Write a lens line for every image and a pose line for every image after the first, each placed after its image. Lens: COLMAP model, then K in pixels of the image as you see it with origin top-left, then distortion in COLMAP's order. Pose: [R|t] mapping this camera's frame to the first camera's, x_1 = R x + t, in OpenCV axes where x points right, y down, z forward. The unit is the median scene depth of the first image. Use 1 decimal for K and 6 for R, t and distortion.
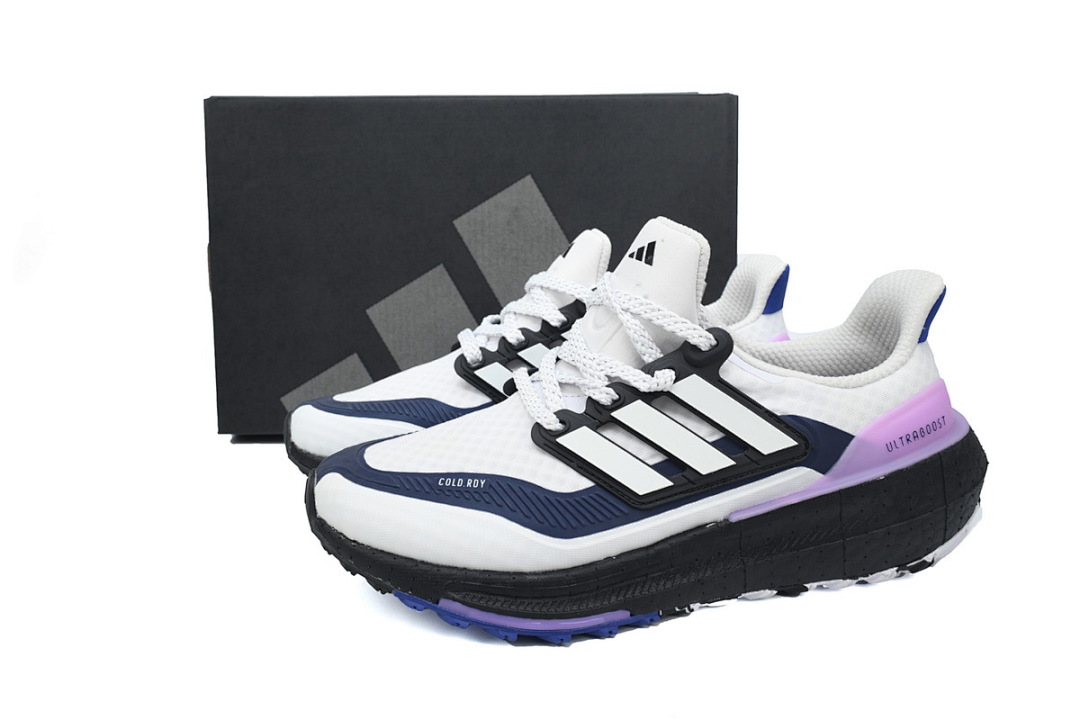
lens RADIAL K [[821.0, 0, 541.3], [0, 821.0, 362.3], [0, 0, 1]] dist [-0.011026, -0.000356]
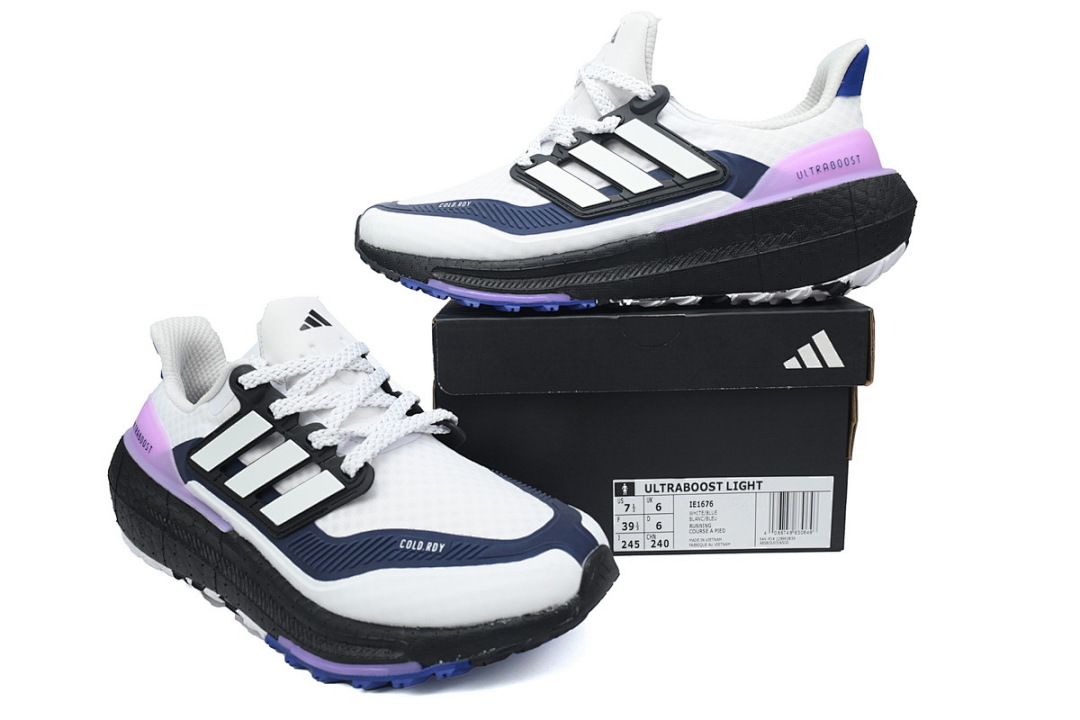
lens RADIAL K [[821.0, 0, 539.3], [0, 821.0, 357.3], [0, 0, 1]] dist [-0.011026, -0.000356]
pose [[0.968285, 0.029995, -0.248042, 0.365700], [-0.031039, 0.999518, -0.000299, 0.383241], [0.247914, 0.007989, 0.968749, -0.245958]]
